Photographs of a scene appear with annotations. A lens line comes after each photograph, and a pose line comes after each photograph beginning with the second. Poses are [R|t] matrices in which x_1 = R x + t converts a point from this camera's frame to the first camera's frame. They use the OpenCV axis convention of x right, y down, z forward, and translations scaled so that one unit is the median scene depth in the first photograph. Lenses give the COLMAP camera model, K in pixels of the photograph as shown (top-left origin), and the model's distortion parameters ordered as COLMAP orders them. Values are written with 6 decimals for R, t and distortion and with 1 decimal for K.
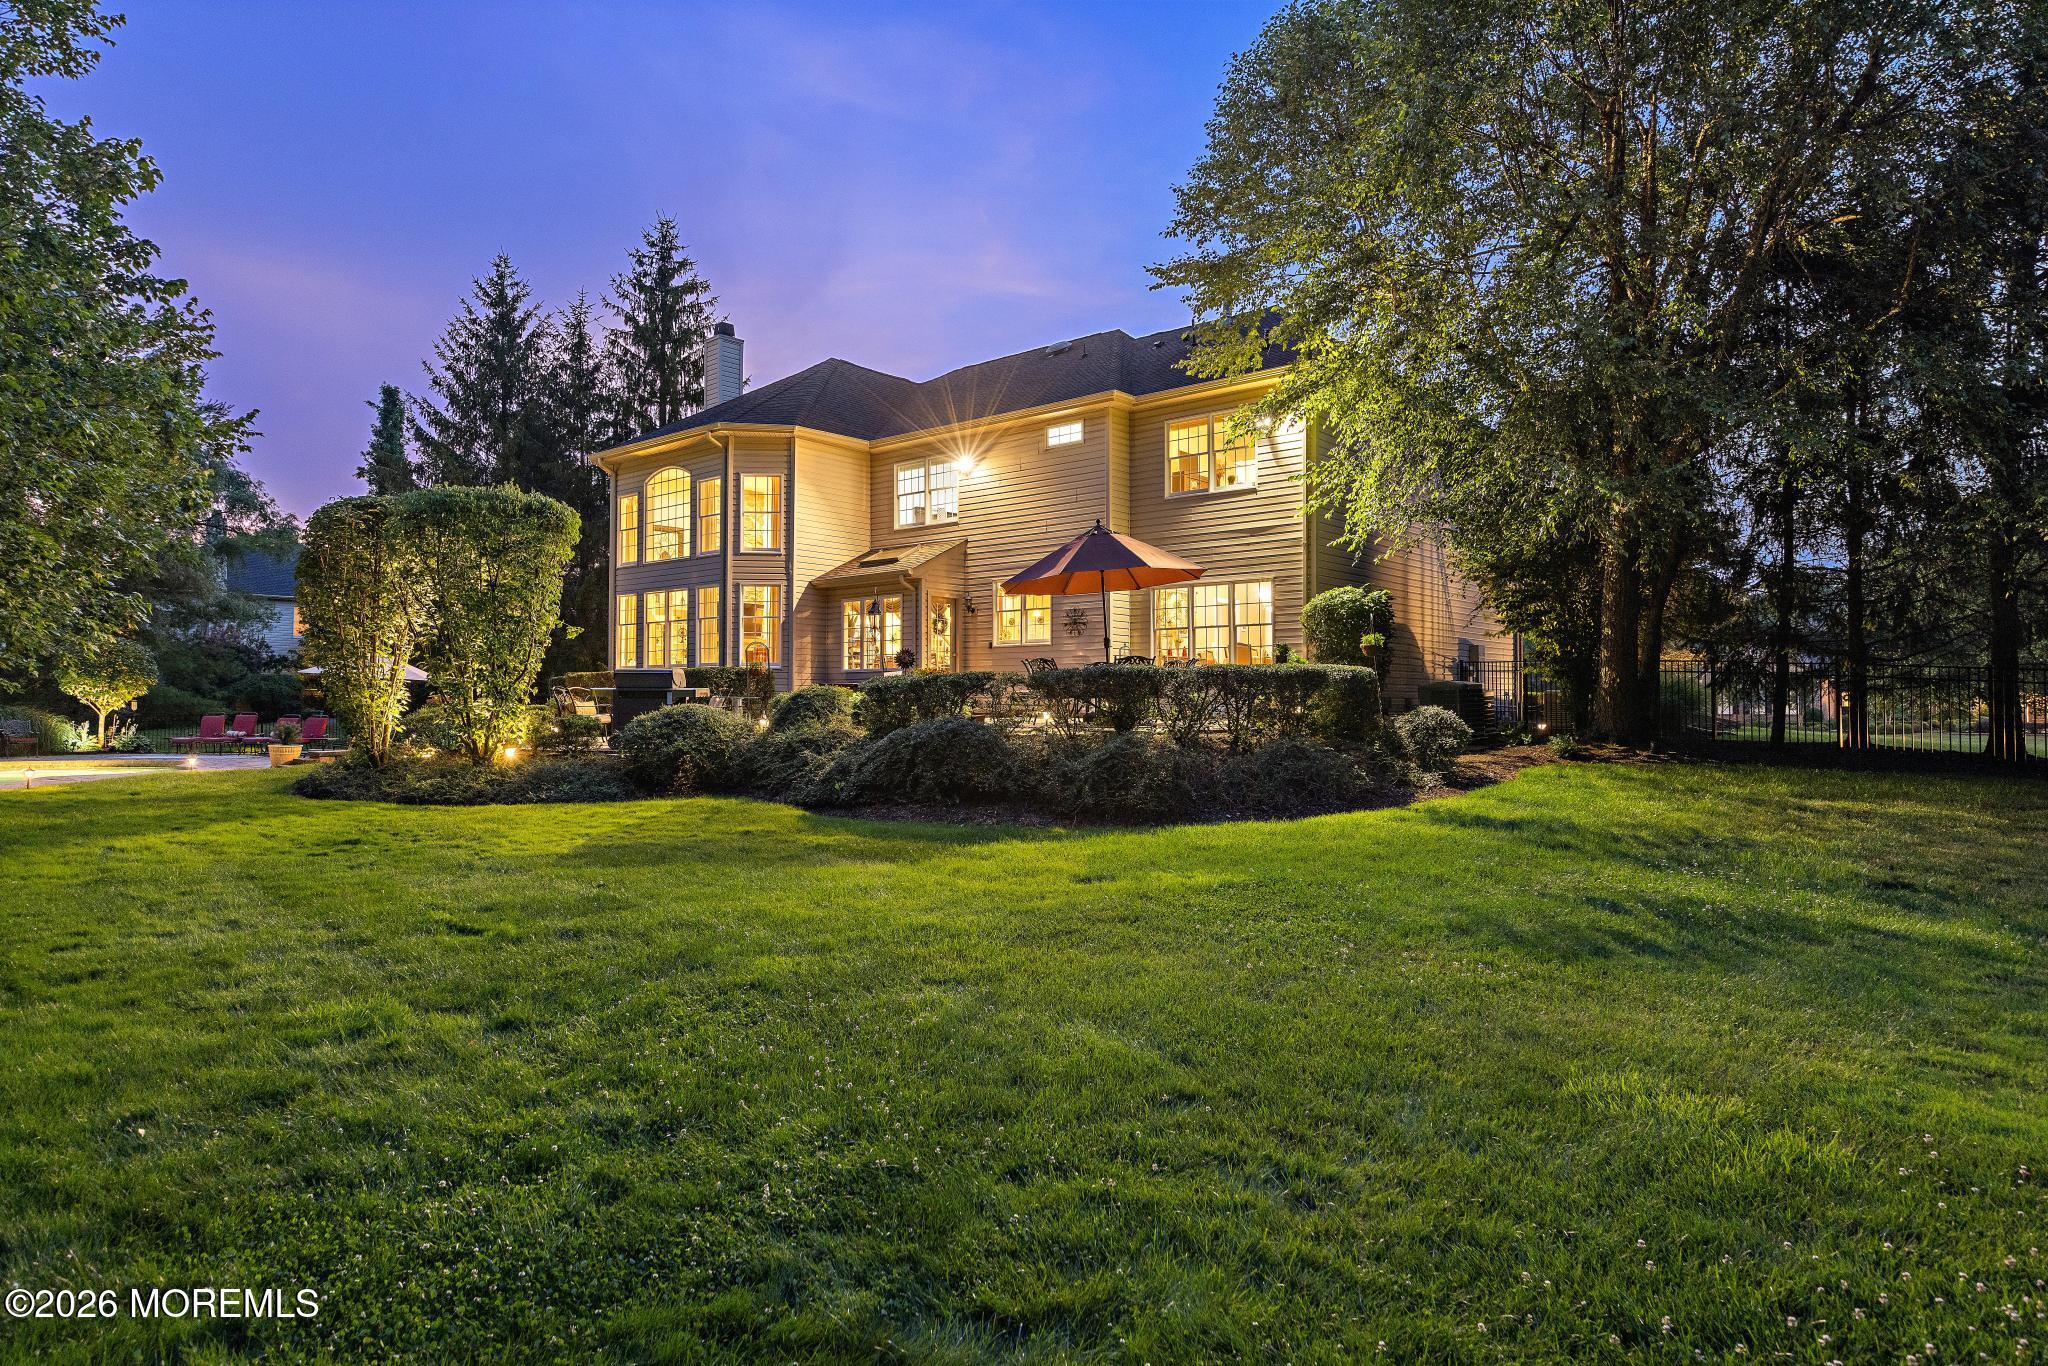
lens RADIAL K [[1238.2, 0, 1036.4], [0, 1238.2, 675.3], [0, 0, 1]] dist [0.009767, -0.002908]
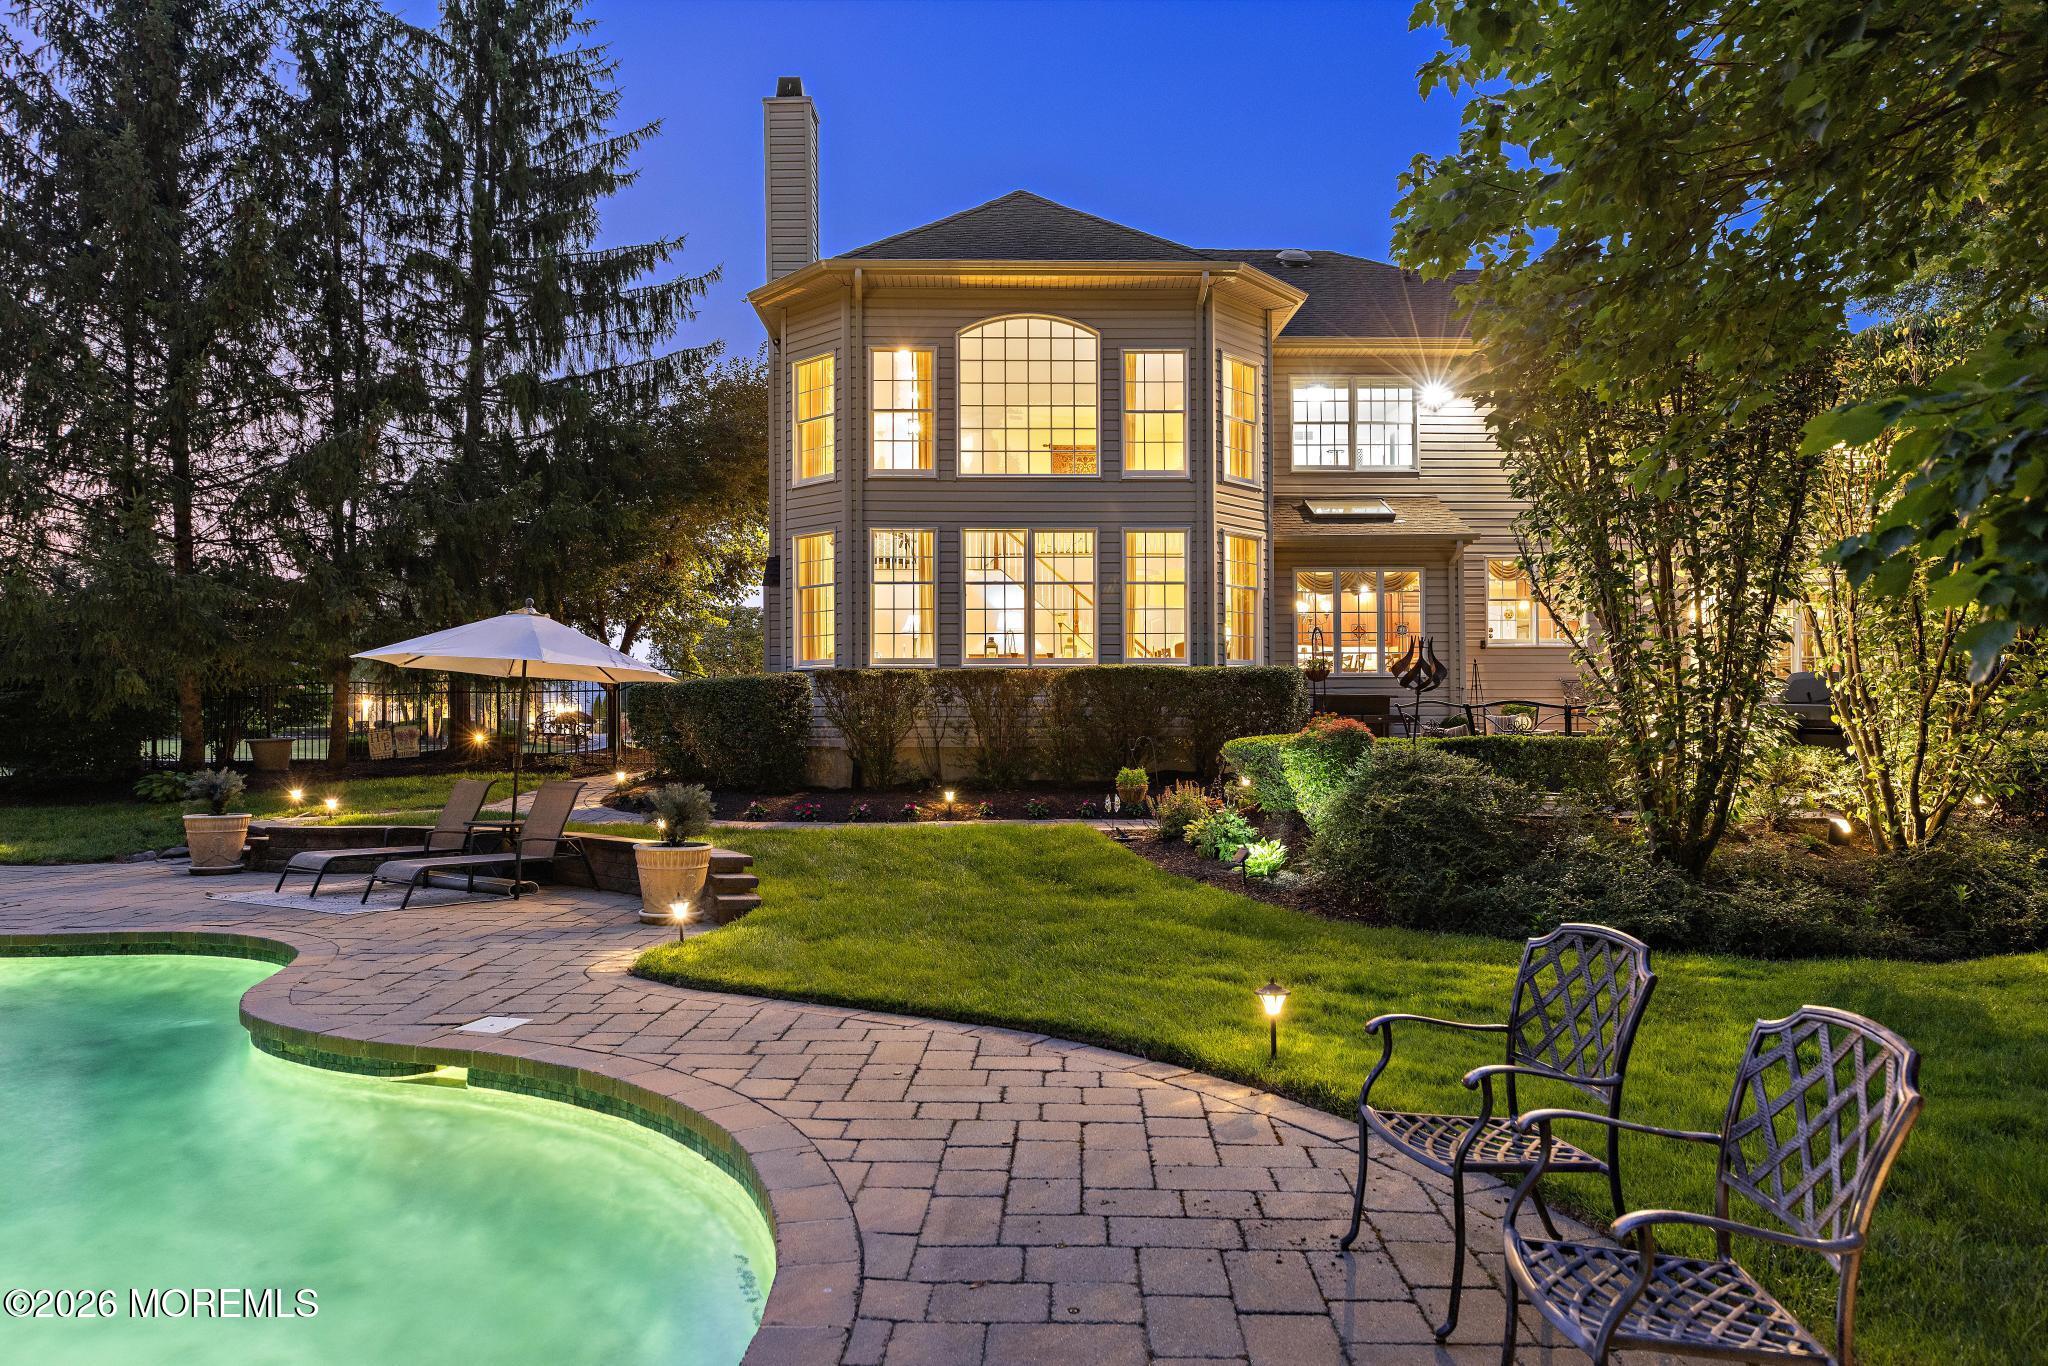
lens RADIAL K [[1317.2, 0, 1019.8], [0, 1317.2, 673.0], [0, 0, 1]] dist [0.006892, 0.000580]
pose [[0.732121, 0.017615, 0.680947, -0.743142], [-0.012884, 0.999845, -0.012011, 0.005925], [-0.681053, 0.000020, 0.732234, 0.578792]]
